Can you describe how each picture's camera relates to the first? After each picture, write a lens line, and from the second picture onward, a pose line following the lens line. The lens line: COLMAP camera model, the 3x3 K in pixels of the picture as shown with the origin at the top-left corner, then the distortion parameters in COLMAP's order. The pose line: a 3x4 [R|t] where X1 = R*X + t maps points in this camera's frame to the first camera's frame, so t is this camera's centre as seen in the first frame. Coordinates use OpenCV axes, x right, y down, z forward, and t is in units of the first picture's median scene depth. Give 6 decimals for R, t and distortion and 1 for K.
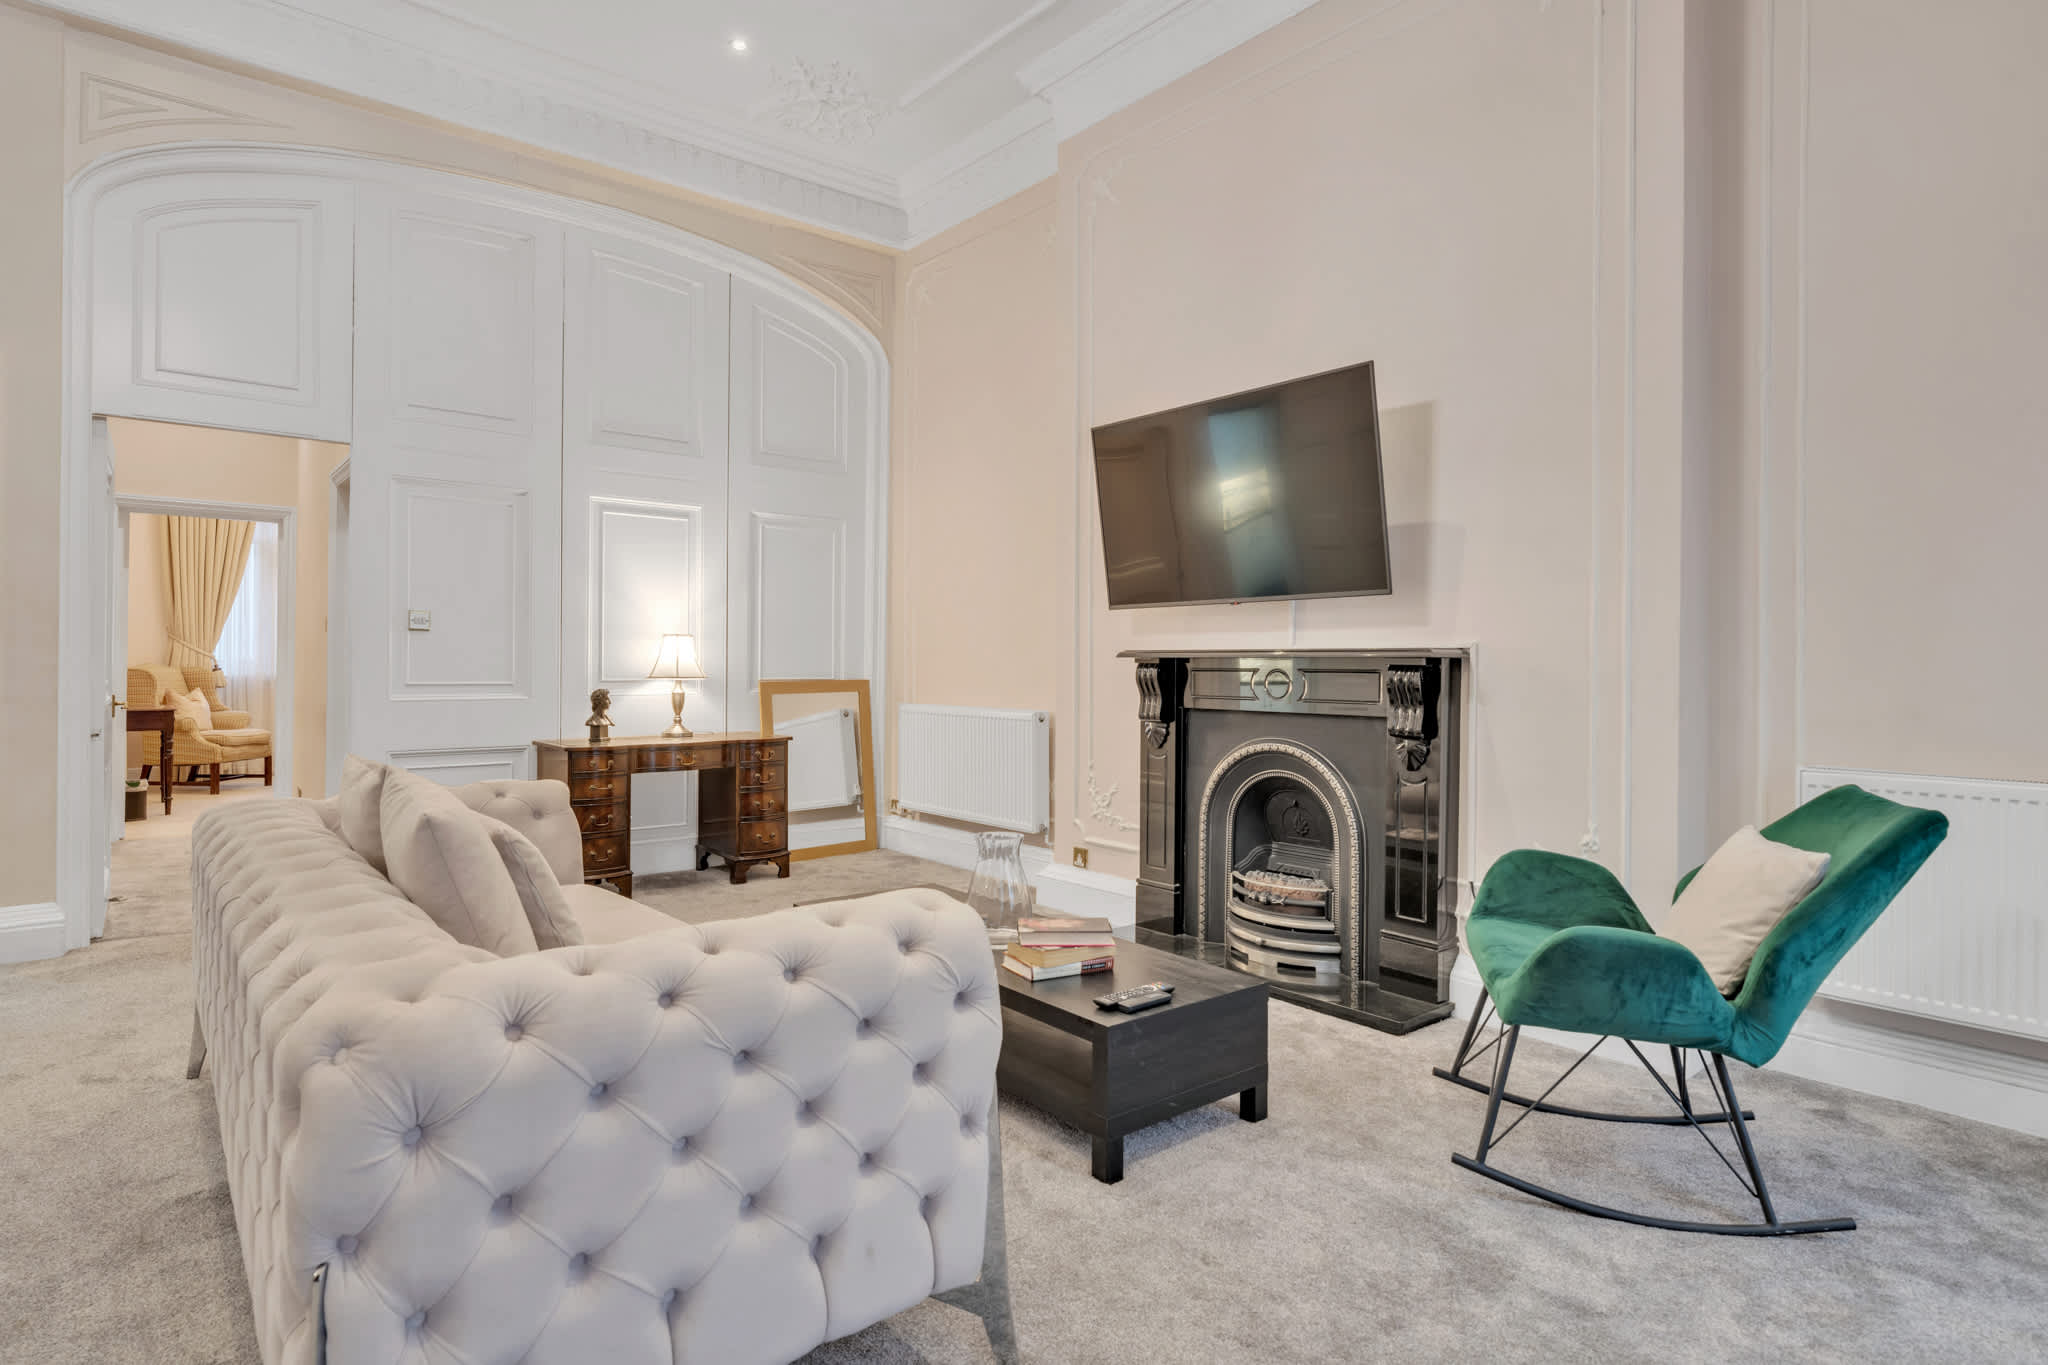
lens RADIAL K [[1068.6, 0, 1016.0], [0, 1068.6, 662.7], [0, 0, 1]] dist [0.000973, 0.000076]
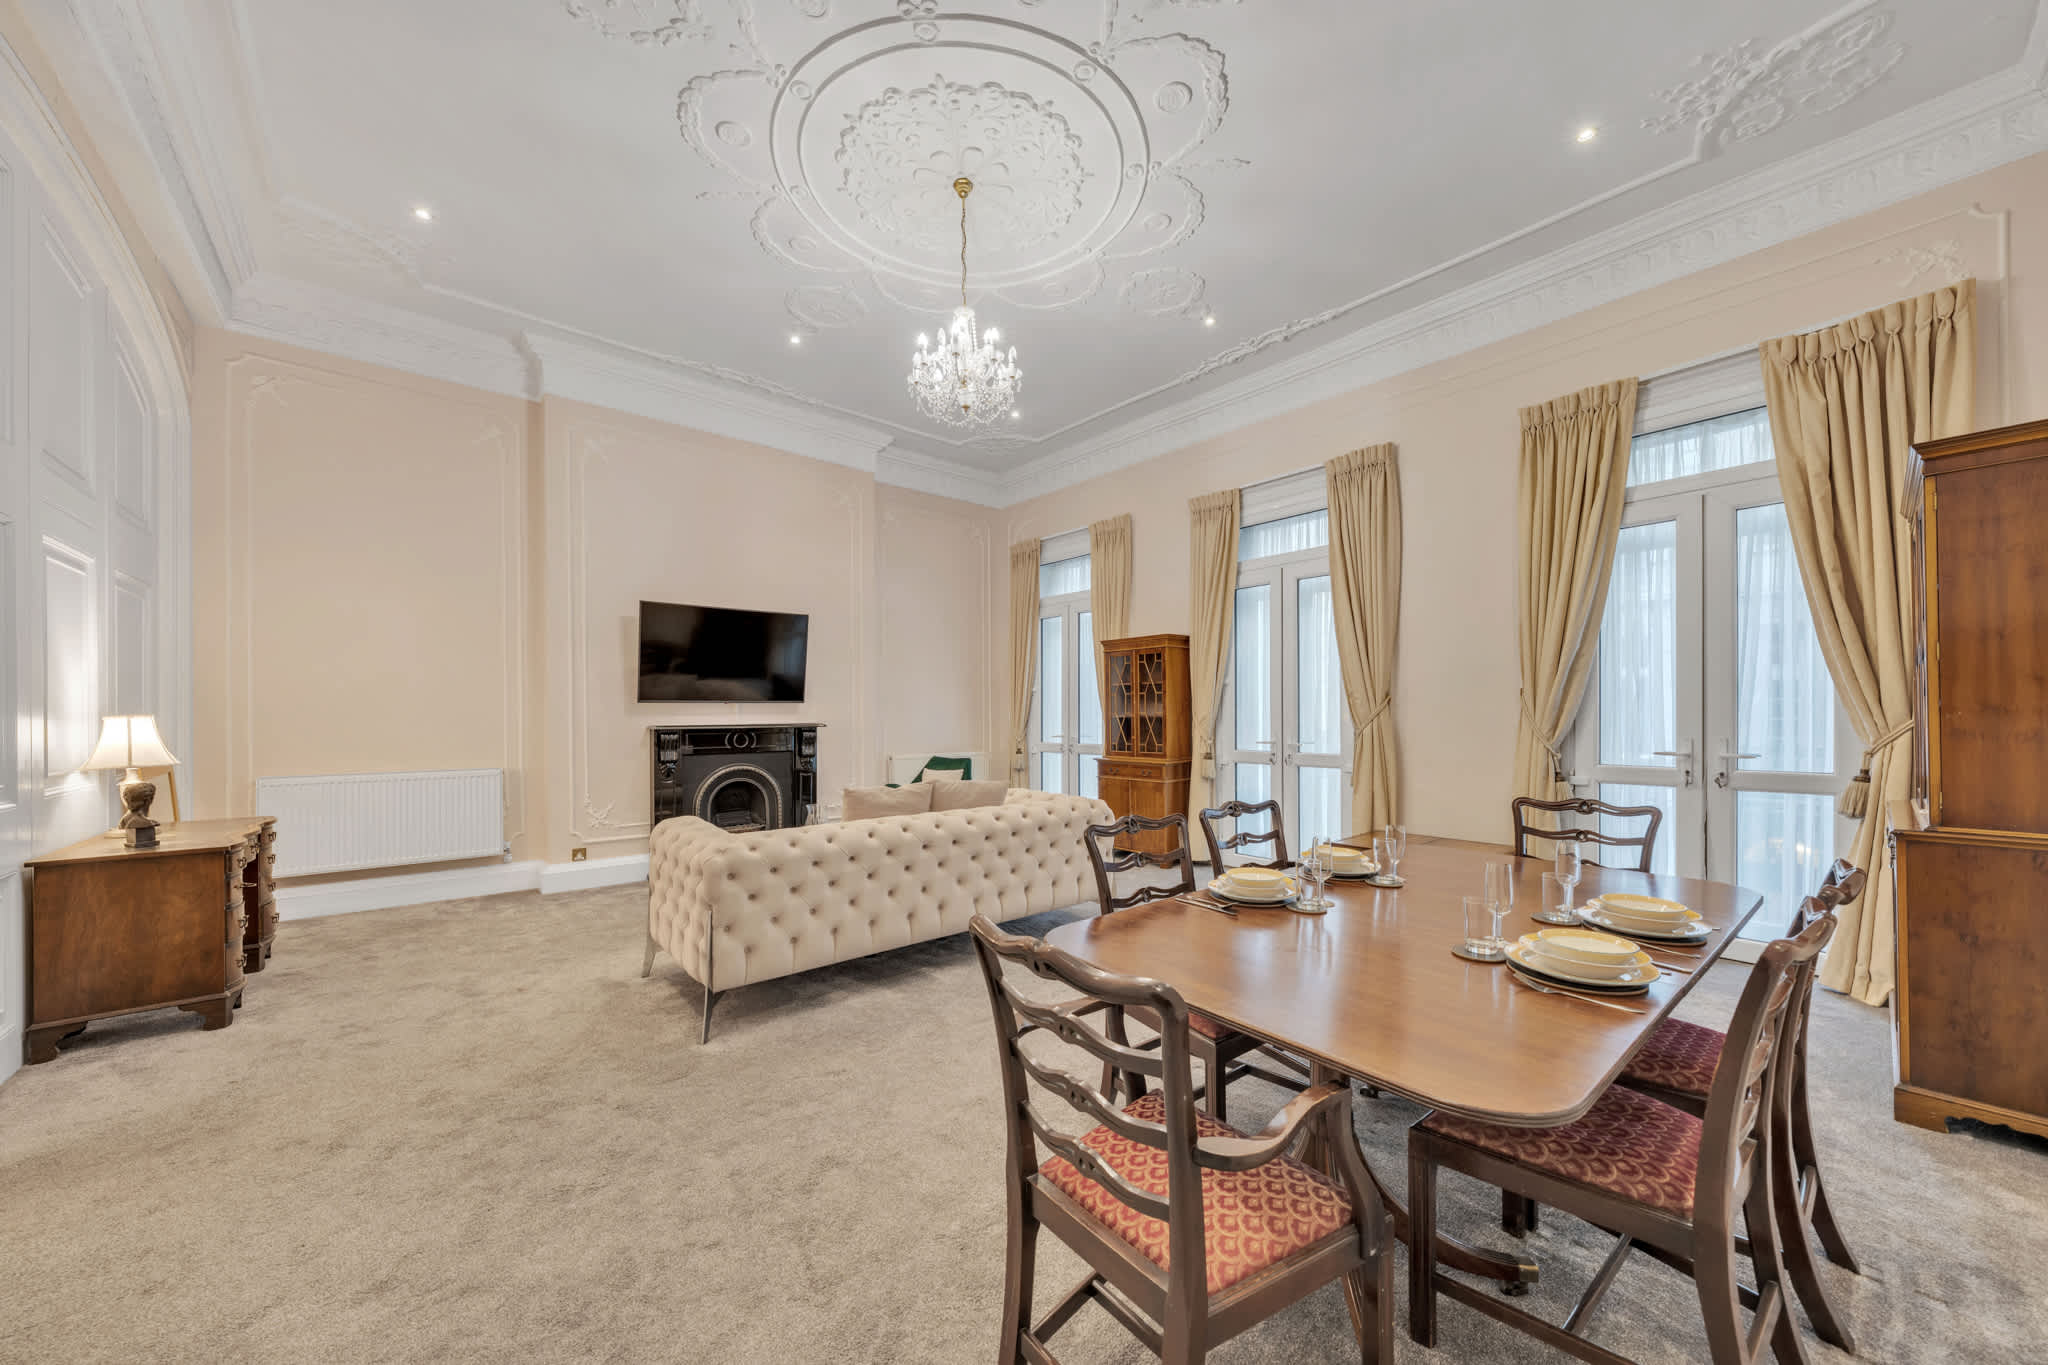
lens RADIAL K [[720.1, 0, 1017.3], [0, 720.1, 716.1], [0, 0, 1]] dist [-0.001146, -0.000083]
pose [[-0.003815, -0.007472, 0.999965, -1.022326], [0.004748, 0.999961, 0.007490, -0.030552], [-0.999981, 0.004776, -0.003779, 0.345108]]
